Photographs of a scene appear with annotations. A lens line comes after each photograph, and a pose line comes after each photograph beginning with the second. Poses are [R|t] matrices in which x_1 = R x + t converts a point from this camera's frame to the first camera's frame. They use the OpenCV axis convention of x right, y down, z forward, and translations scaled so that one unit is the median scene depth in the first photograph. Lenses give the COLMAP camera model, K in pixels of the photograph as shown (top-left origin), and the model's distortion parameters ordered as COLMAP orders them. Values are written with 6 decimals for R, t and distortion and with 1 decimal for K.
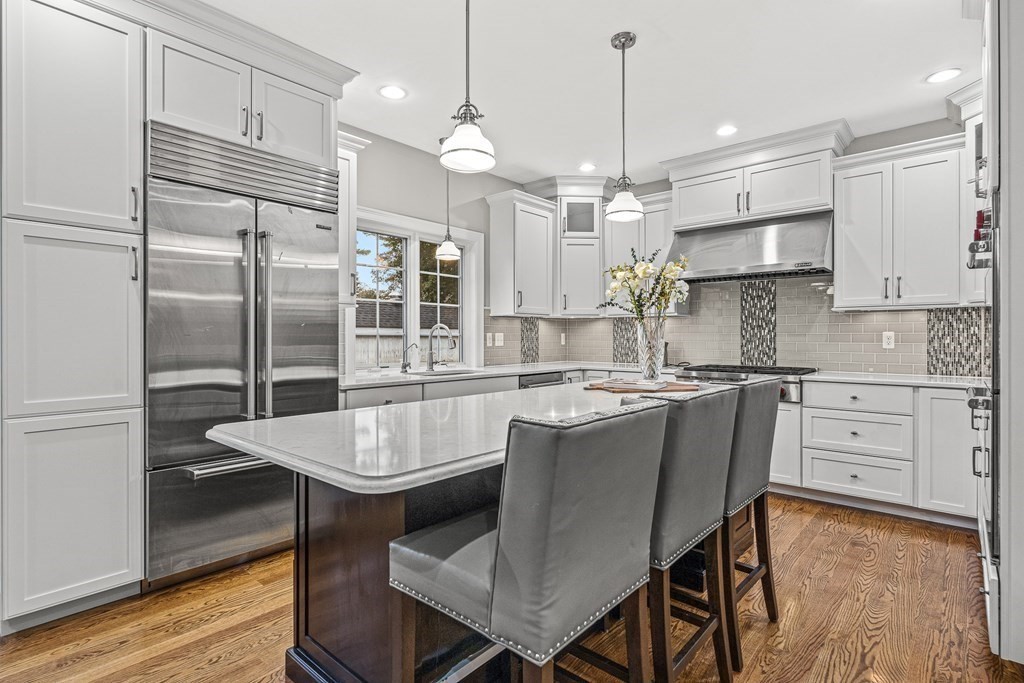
lens RADIAL K [[520.3, 0, 497.4], [0, 520.3, 338.9], [0, 0, 1]] dist [0.001203, -0.007855]
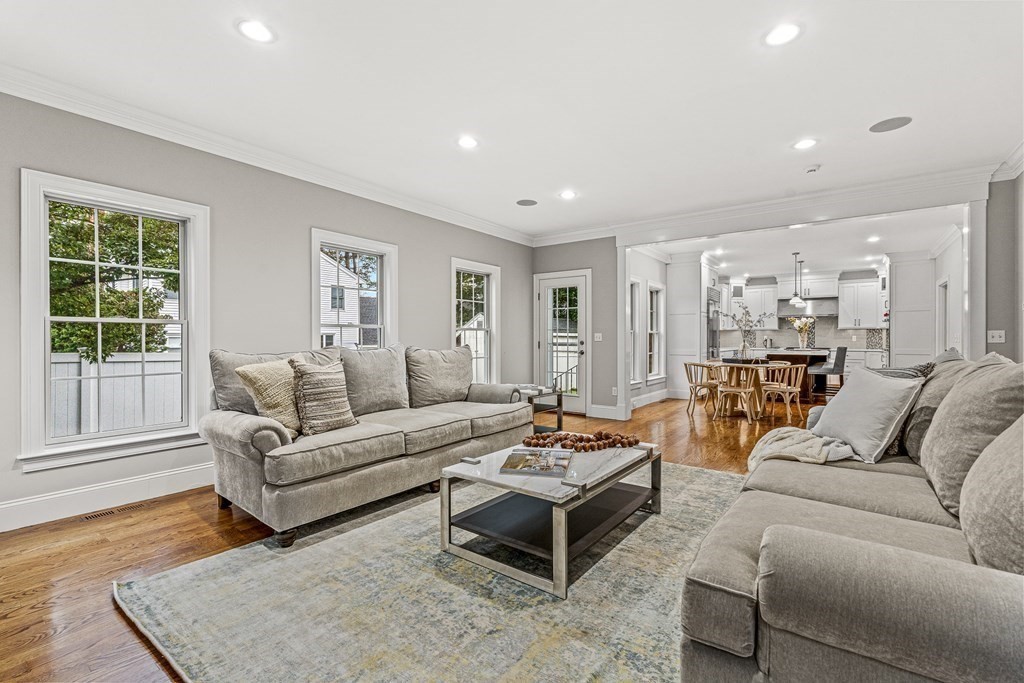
lens RADIAL K [[457.9, 0, 494.5], [0, 457.9, 342.7], [0, 0, 1]] dist [-0.020026, 0.000173]
pose [[0.996887, -0.001114, 0.078841, -1.408192], [0.000842, 0.999994, 0.003475, 0.014853], [-0.078844, -0.003398, 0.996881, -1.342487]]
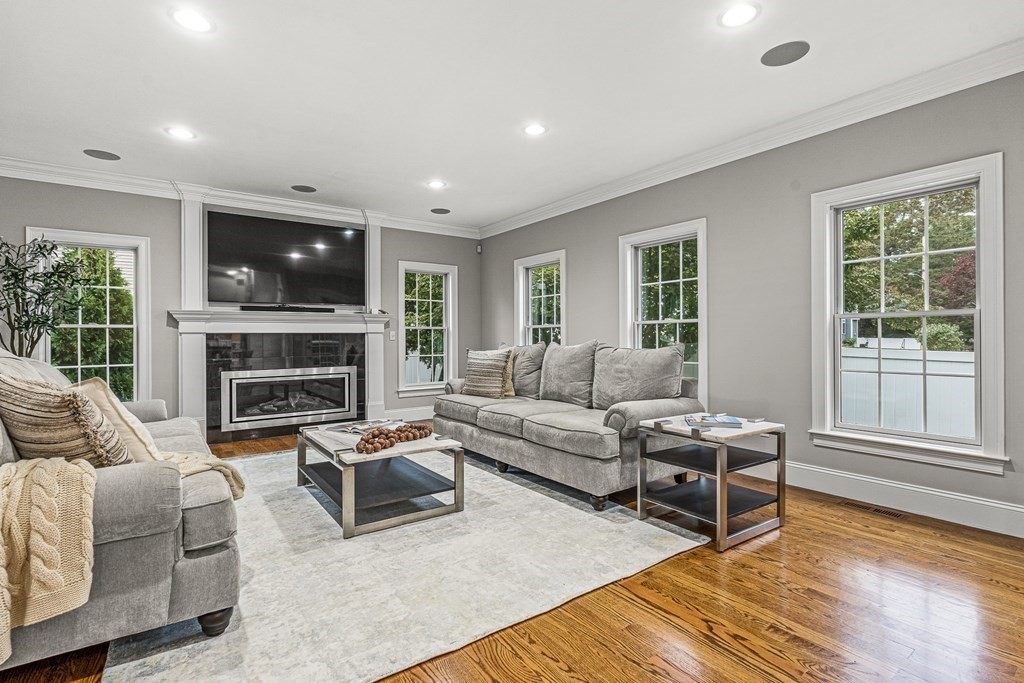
lens RADIAL K [[481.2, 0, 511.0], [0, 481.2, 336.4], [0, 0, 1]] dist [0.000264, 0.000416]
pose [[-0.202479, -0.001563, -0.979285, -0.561964], [0.003132, 0.999993, -0.002244, 0.013946], [0.979282, -0.003521, -0.202472, -0.368237]]
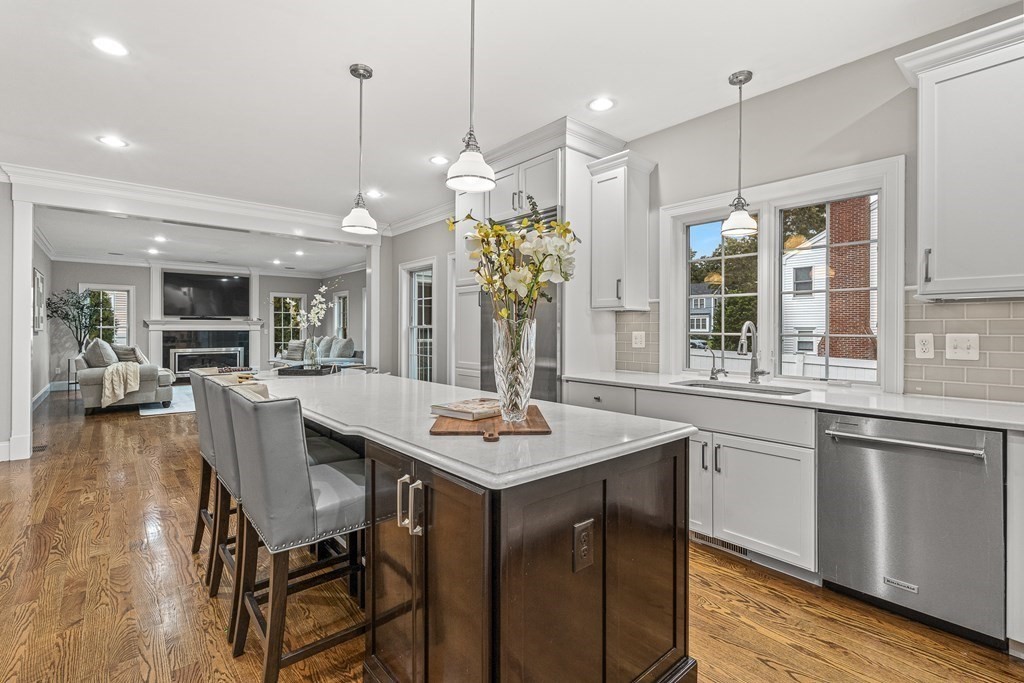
lens RADIAL K [[469.1, 0, 509.9], [0, 469.1, 331.6], [0, 0, 1]] dist [-0.000066, -0.000169]
pose [[-0.124977, 0.003413, -0.992154, 0.577181], [-0.006129, 0.999972, 0.004212, -0.014201], [0.992141, 0.006608, -0.124953, 0.708998]]
